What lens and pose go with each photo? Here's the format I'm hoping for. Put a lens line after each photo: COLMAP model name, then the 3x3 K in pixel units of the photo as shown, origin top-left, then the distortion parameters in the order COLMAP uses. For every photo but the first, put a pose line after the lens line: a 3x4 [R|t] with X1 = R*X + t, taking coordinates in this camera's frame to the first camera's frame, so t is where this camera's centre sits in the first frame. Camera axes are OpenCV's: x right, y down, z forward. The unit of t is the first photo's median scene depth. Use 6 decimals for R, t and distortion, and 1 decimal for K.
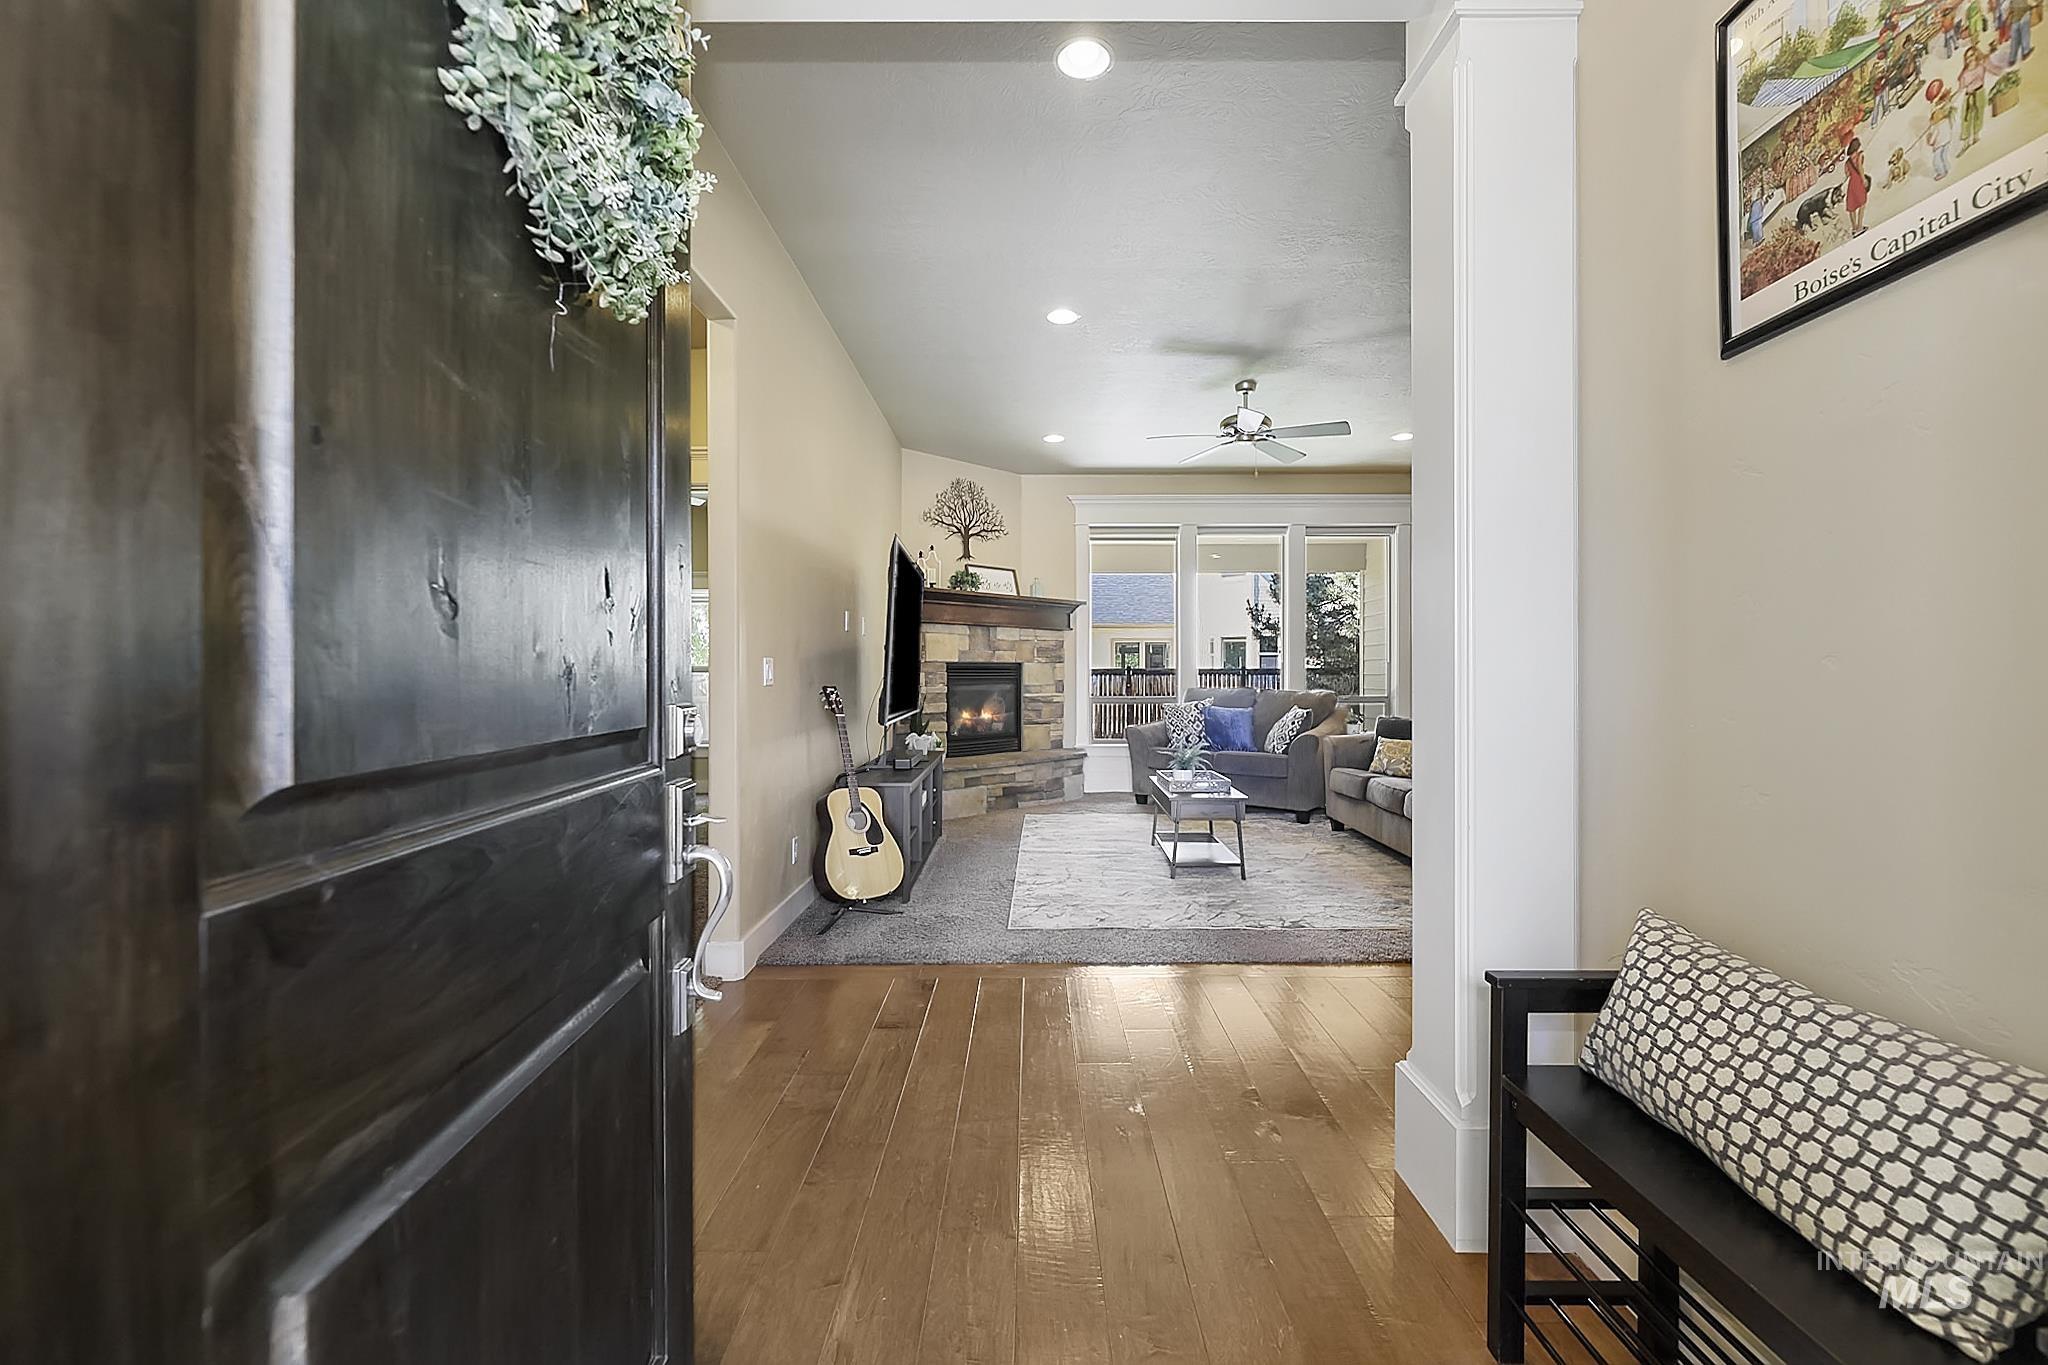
lens RADIAL K [[861.8, 0, 1030.2], [0, 861.8, 674.1], [0, 0, 1]] dist [-0.003198, -0.000038]
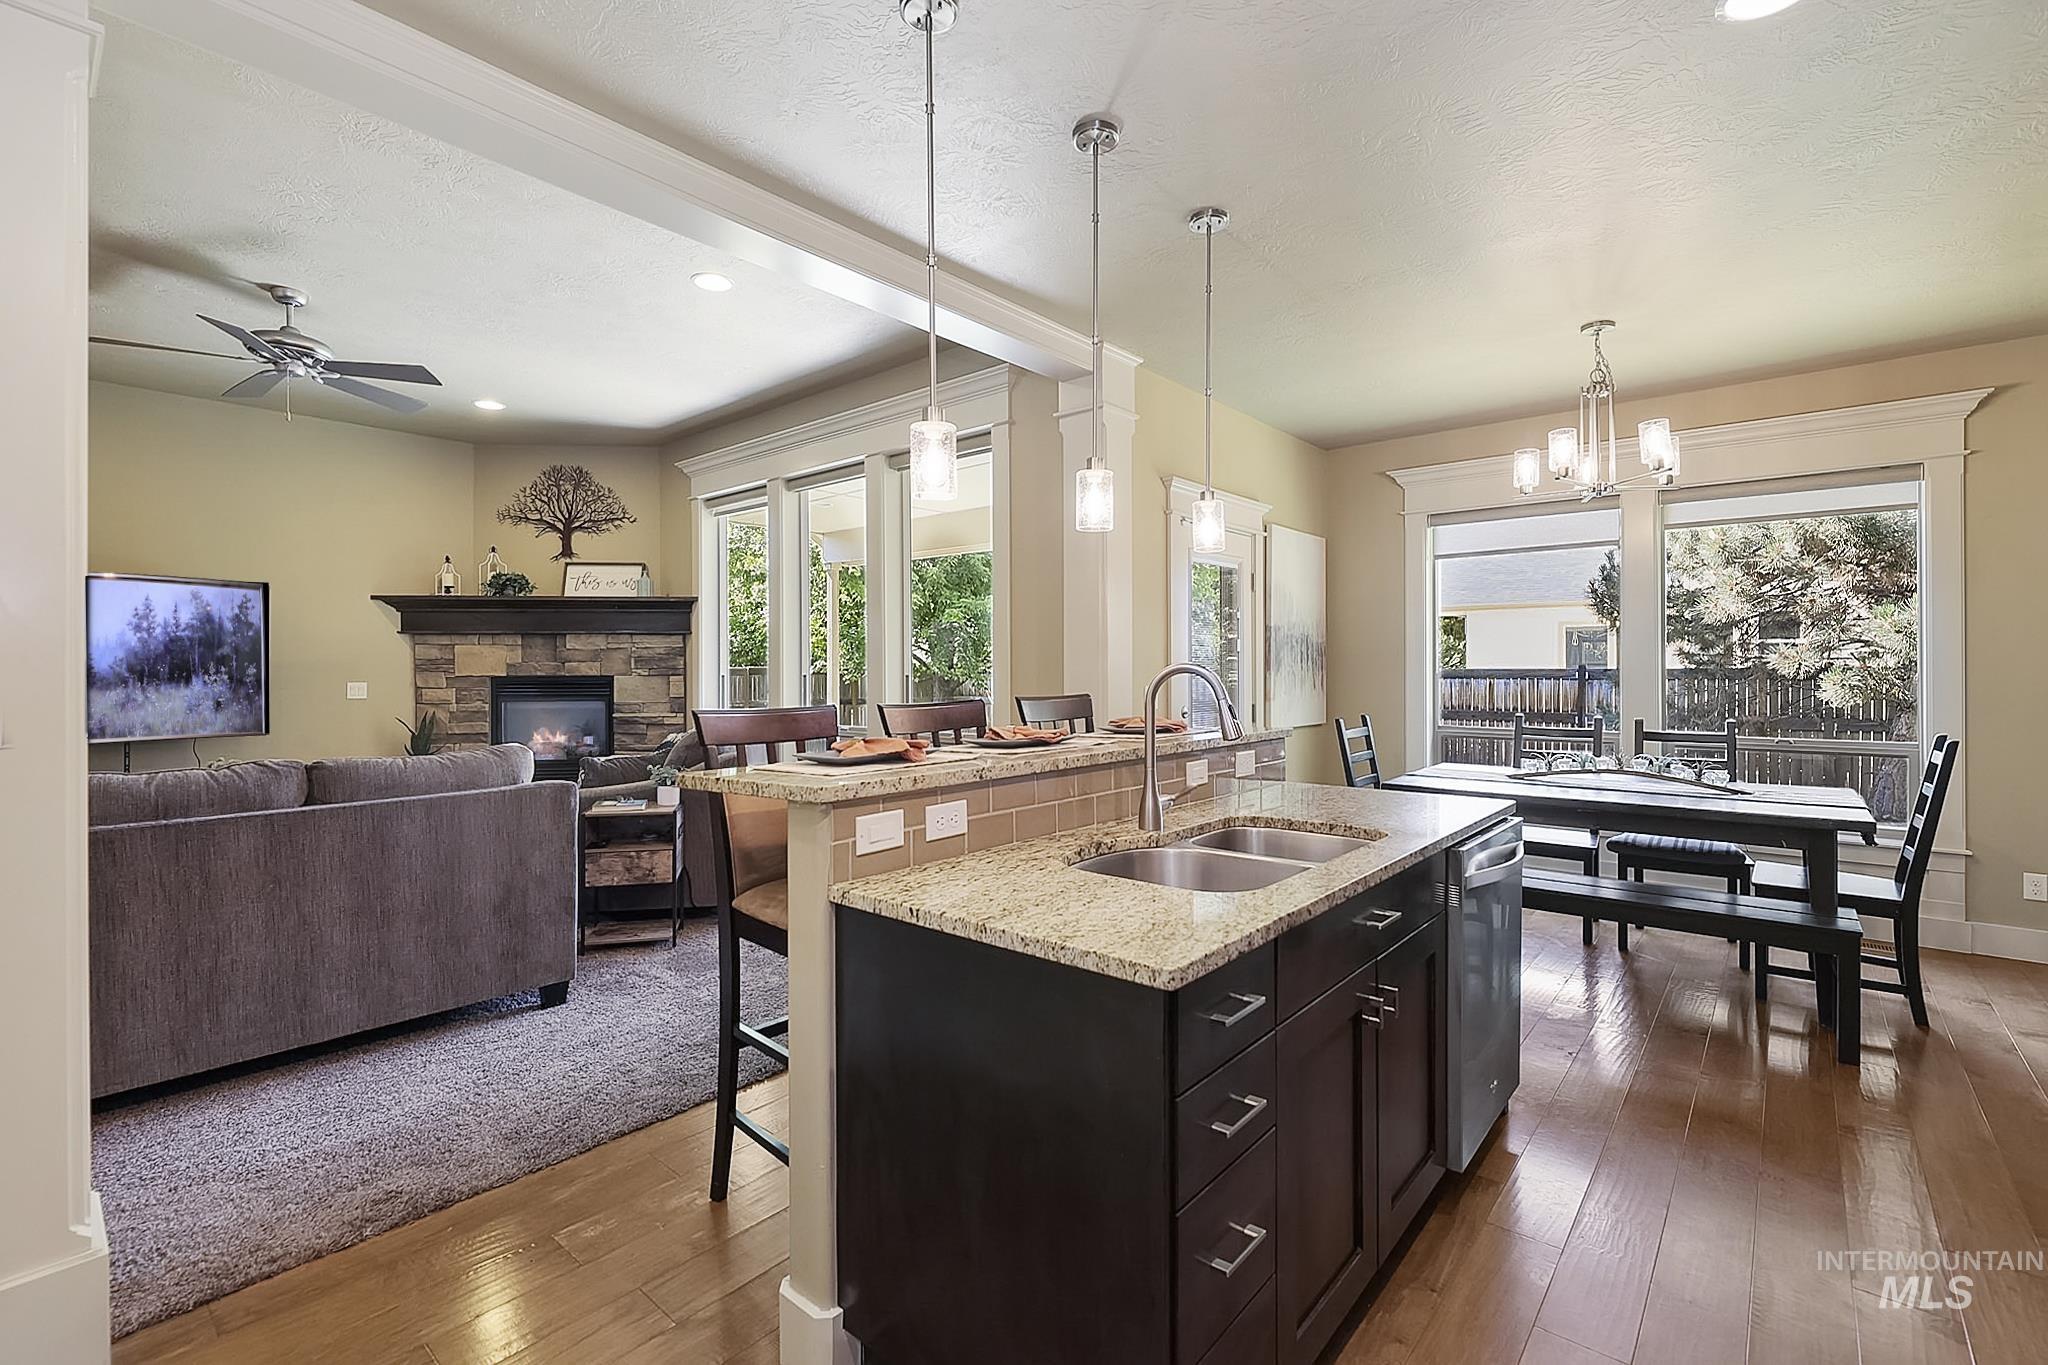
lens RADIAL K [[898.1, 0, 1027.0], [0, 898.1, 670.5], [0, 0, 1]] dist [-0.002083, -0.000364]
pose [[0.757265, -0.000128, -0.653108, 0.869213], [0.002789, 0.999991, 0.003038, -0.020585], [0.653102, -0.004122, 0.757259, 0.616300]]
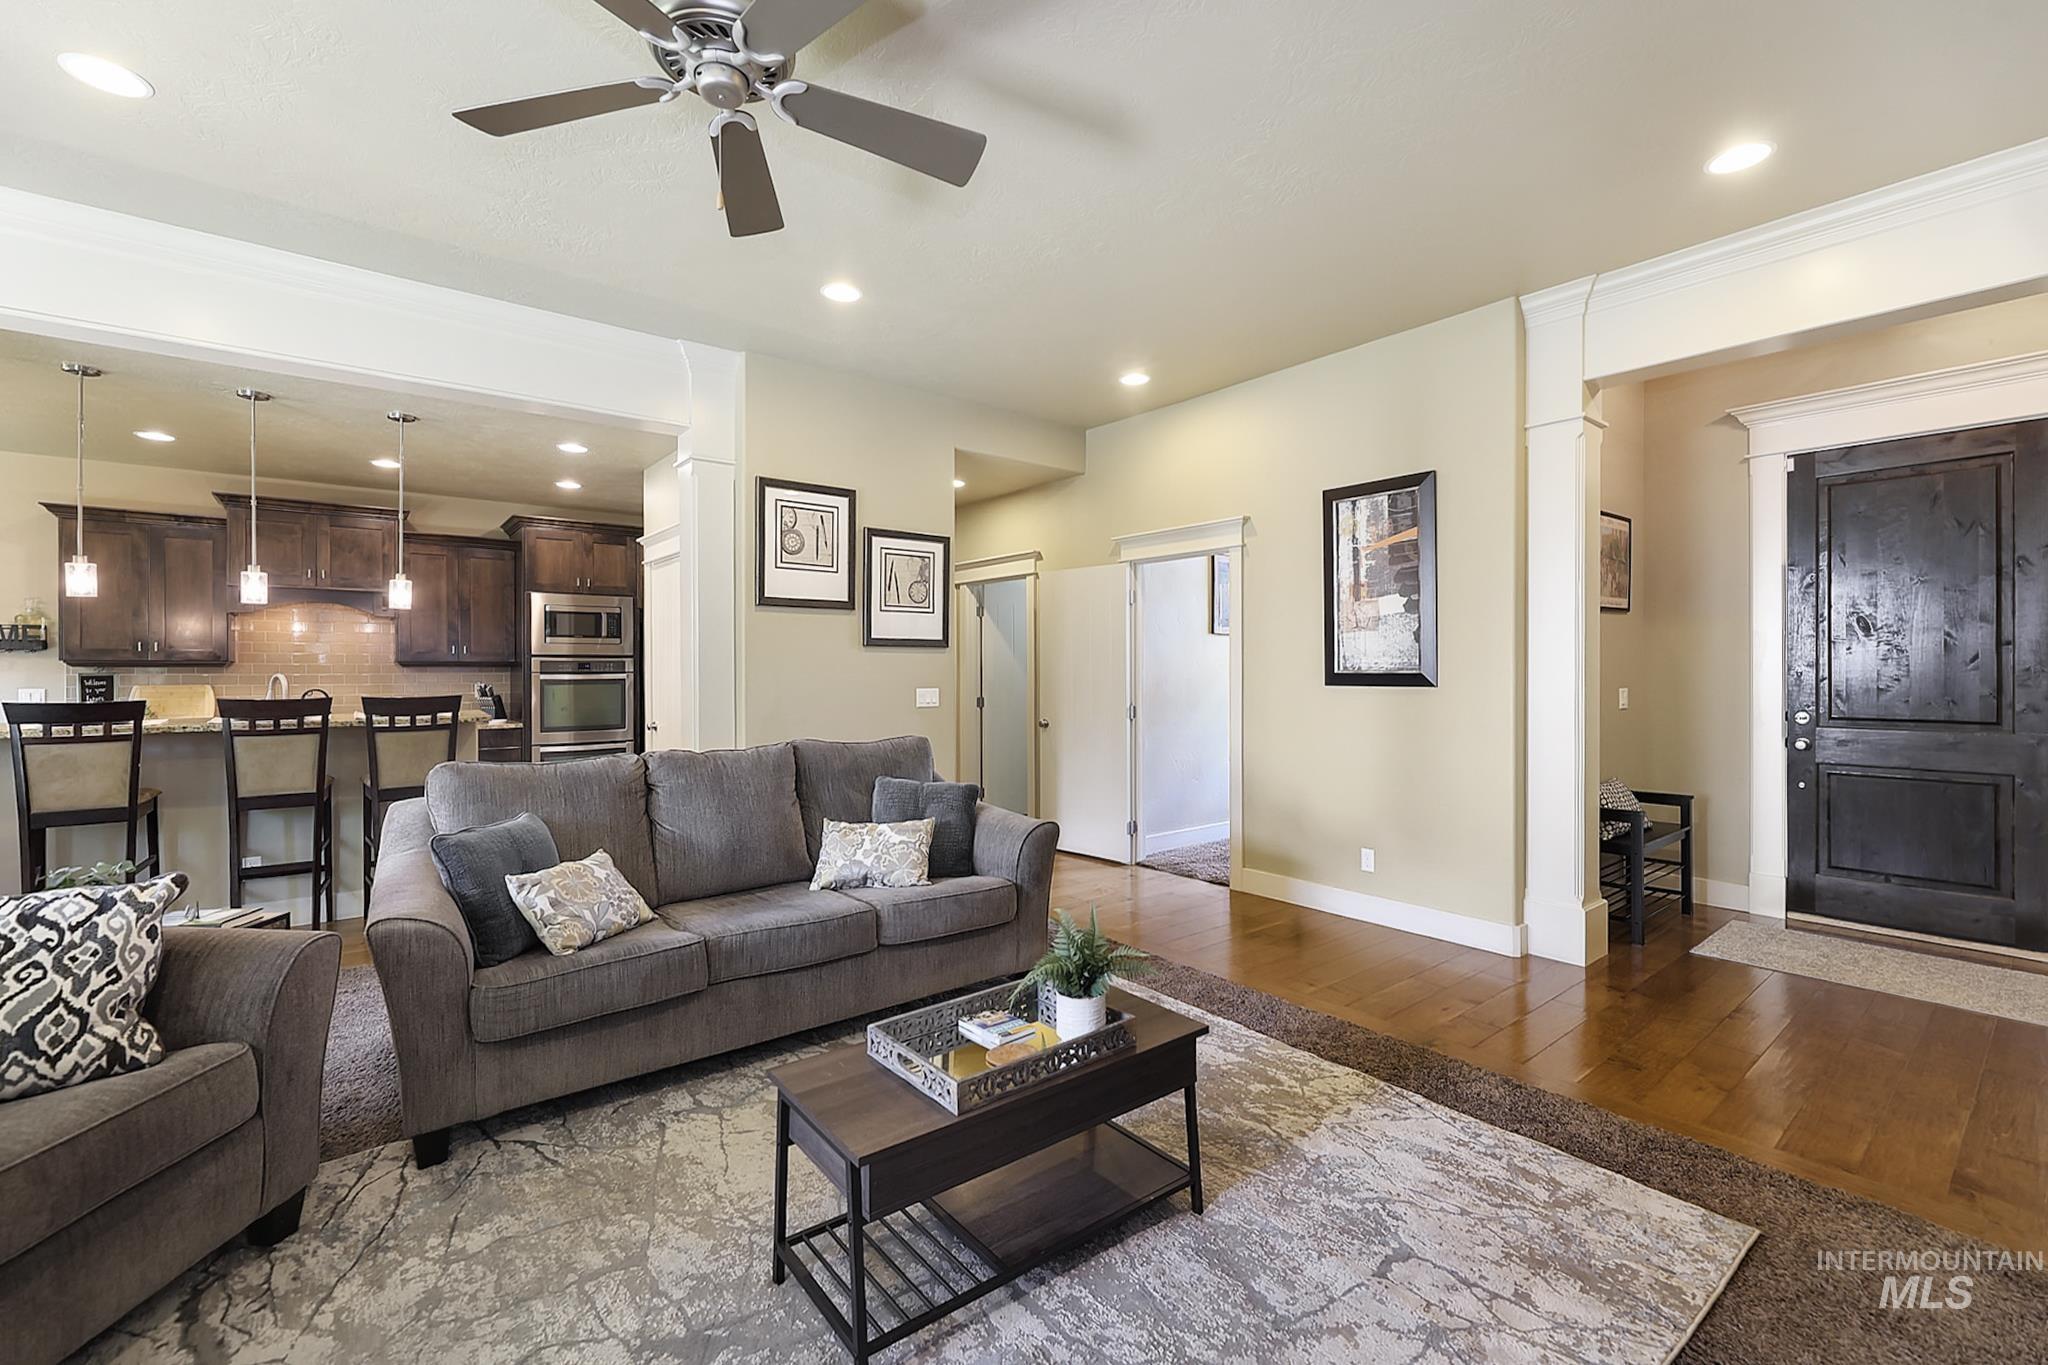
lens RADIAL K [[865.8, 0, 1016.1], [0, 865.8, 668.5], [0, 0, 1]] dist [-0.001172, 0.000010]
pose [[-0.620482, 0.000142, 0.784221, -0.077024], [0.002343, 0.999996, 0.001672, -0.025624], [-0.784217, 0.002875, -0.620480, 0.828259]]
